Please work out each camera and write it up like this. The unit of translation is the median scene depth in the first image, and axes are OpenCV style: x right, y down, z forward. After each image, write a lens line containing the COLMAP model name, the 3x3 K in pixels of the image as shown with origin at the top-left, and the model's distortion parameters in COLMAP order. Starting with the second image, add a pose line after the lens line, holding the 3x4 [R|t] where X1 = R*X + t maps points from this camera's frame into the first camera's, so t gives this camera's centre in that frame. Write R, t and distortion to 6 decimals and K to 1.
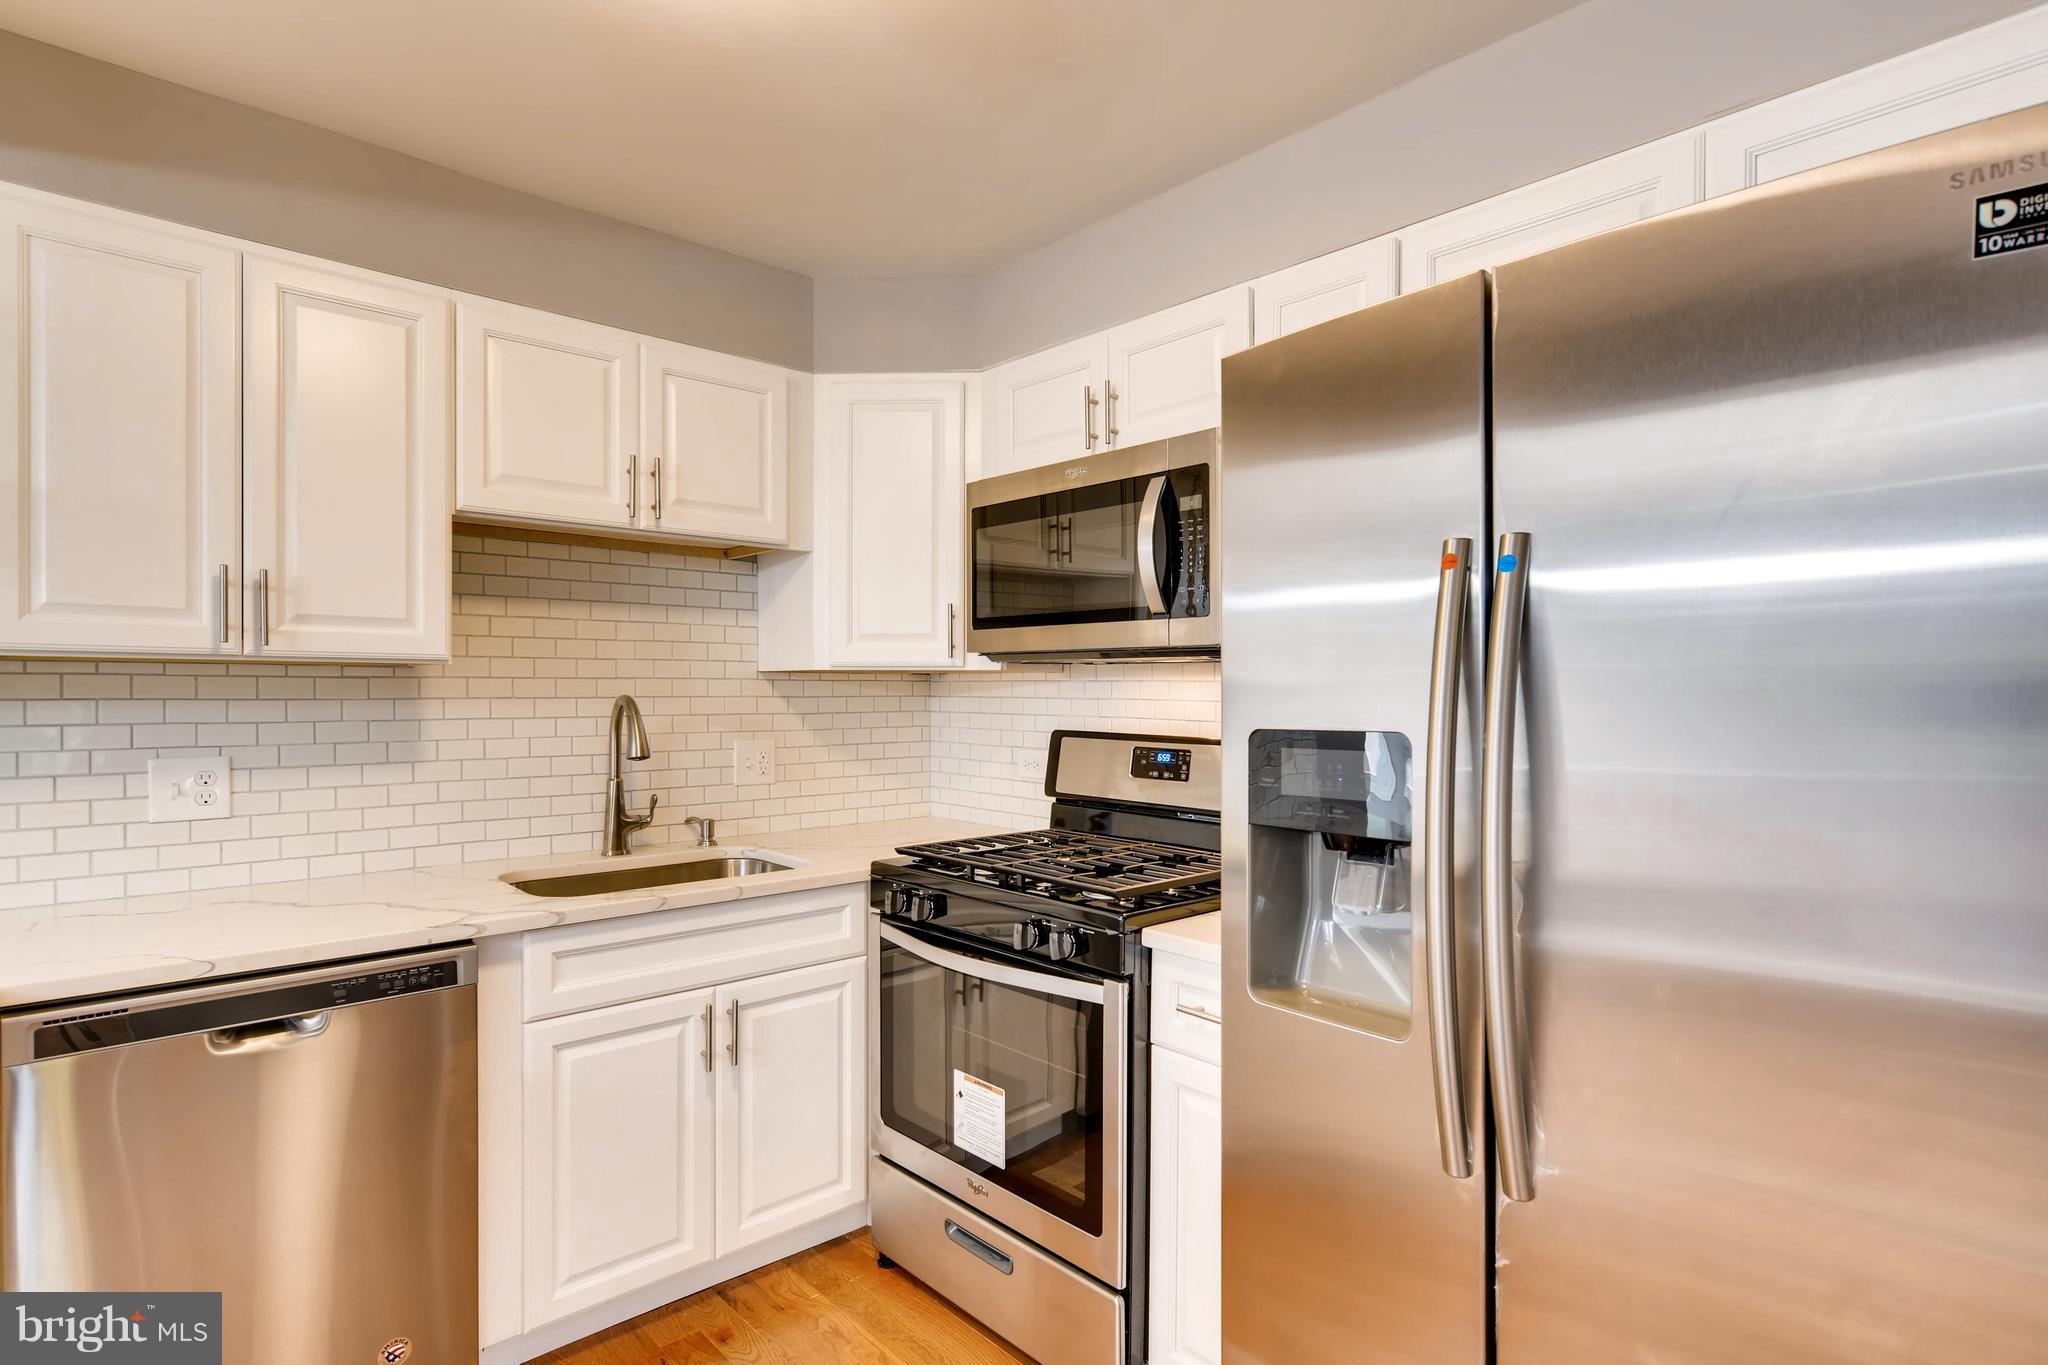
lens RADIAL K [[1036.6, 0, 1018.5], [0, 1036.6, 702.1], [0, 0, 1]] dist [-0.007098, 0.004446]
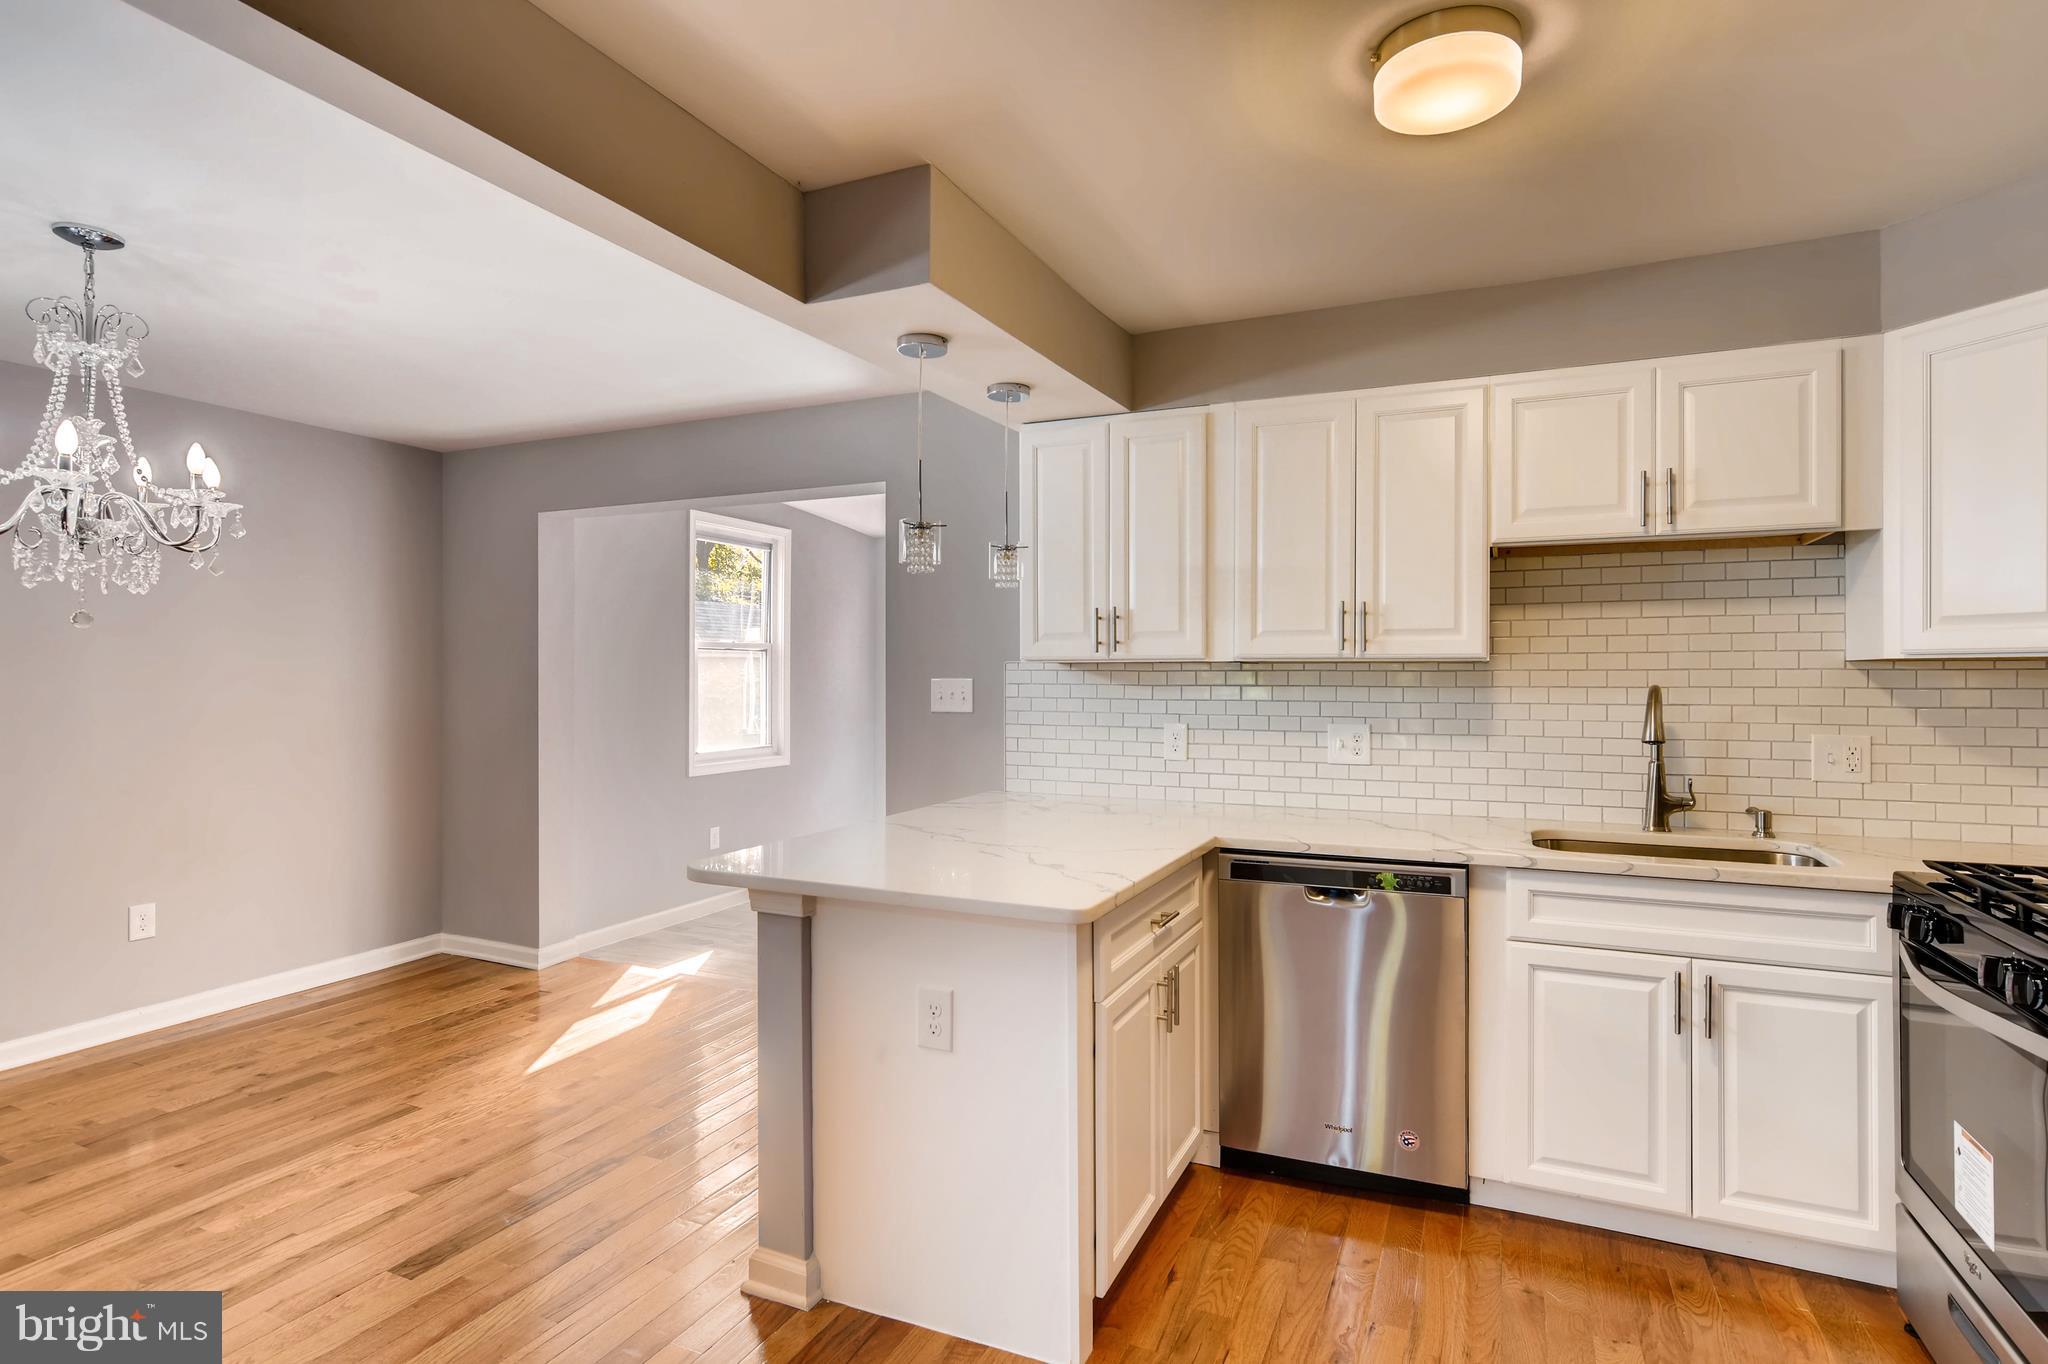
lens RADIAL K [[1036.6, 0, 1030.5], [0, 1036.6, 674.6], [0, 0, 1]] dist [-0.007098, 0.004446]
pose [[0.394840, -0.003773, -0.918742, 0.418410], [-0.010945, 0.999901, -0.008810, -0.001341], [0.918685, 0.013534, 0.394760, -0.050655]]
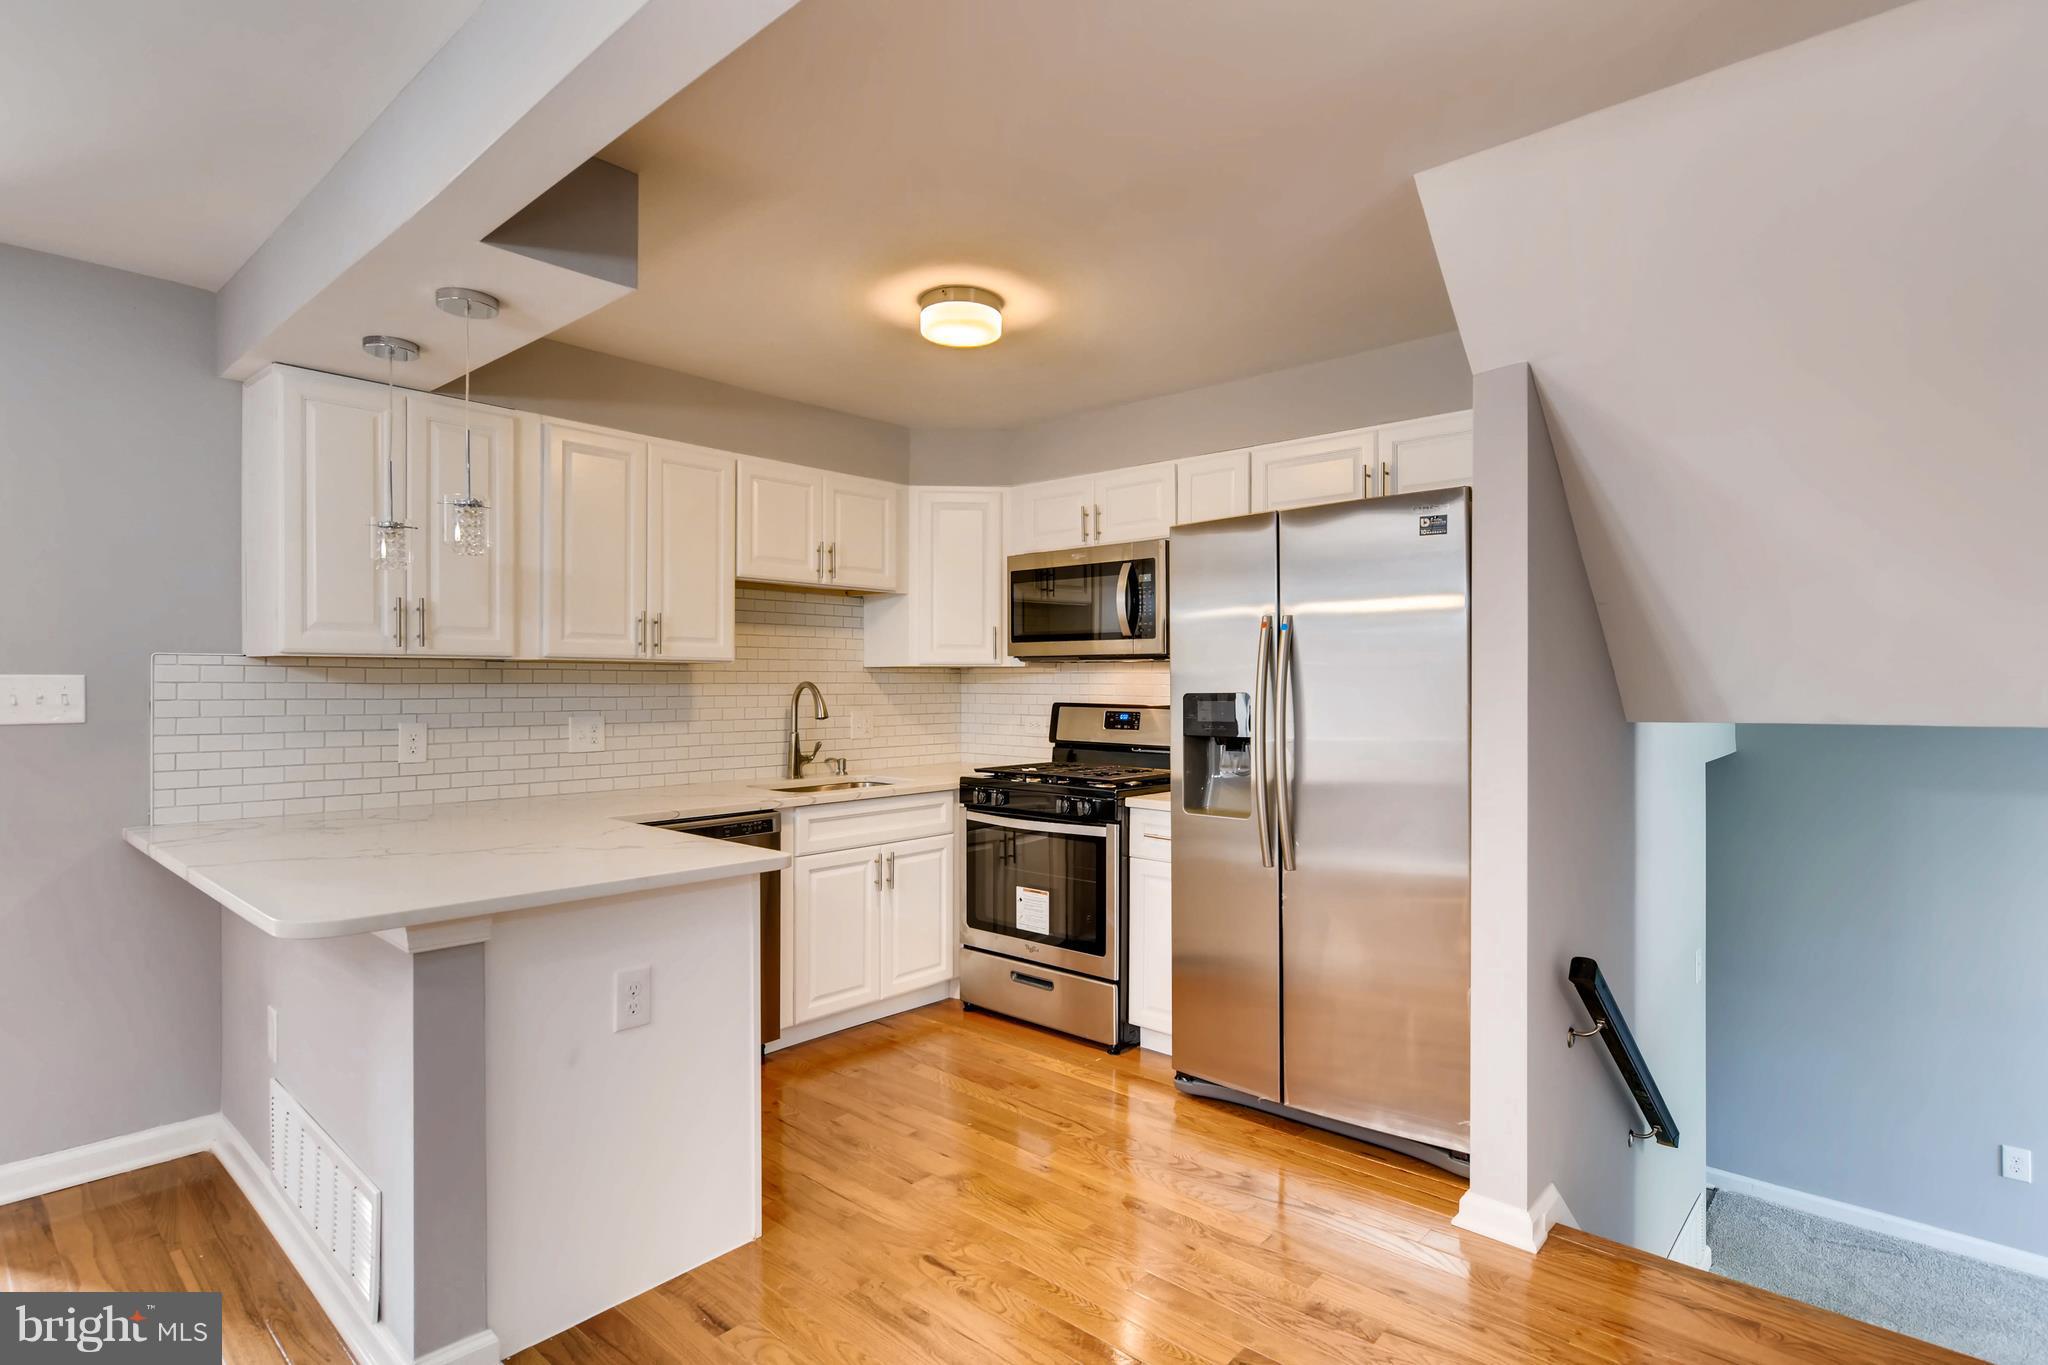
lens RADIAL K [[1036.6, 0, 1013.4], [0, 1036.6, 684.6], [0, 0, 1]] dist [-0.007098, 0.004446]
pose [[0.995195, -0.002094, 0.097887, -0.239978], [0.003084, 0.999946, -0.009960, 0.018207], [-0.097861, 0.010214, 0.995148, -0.793374]]
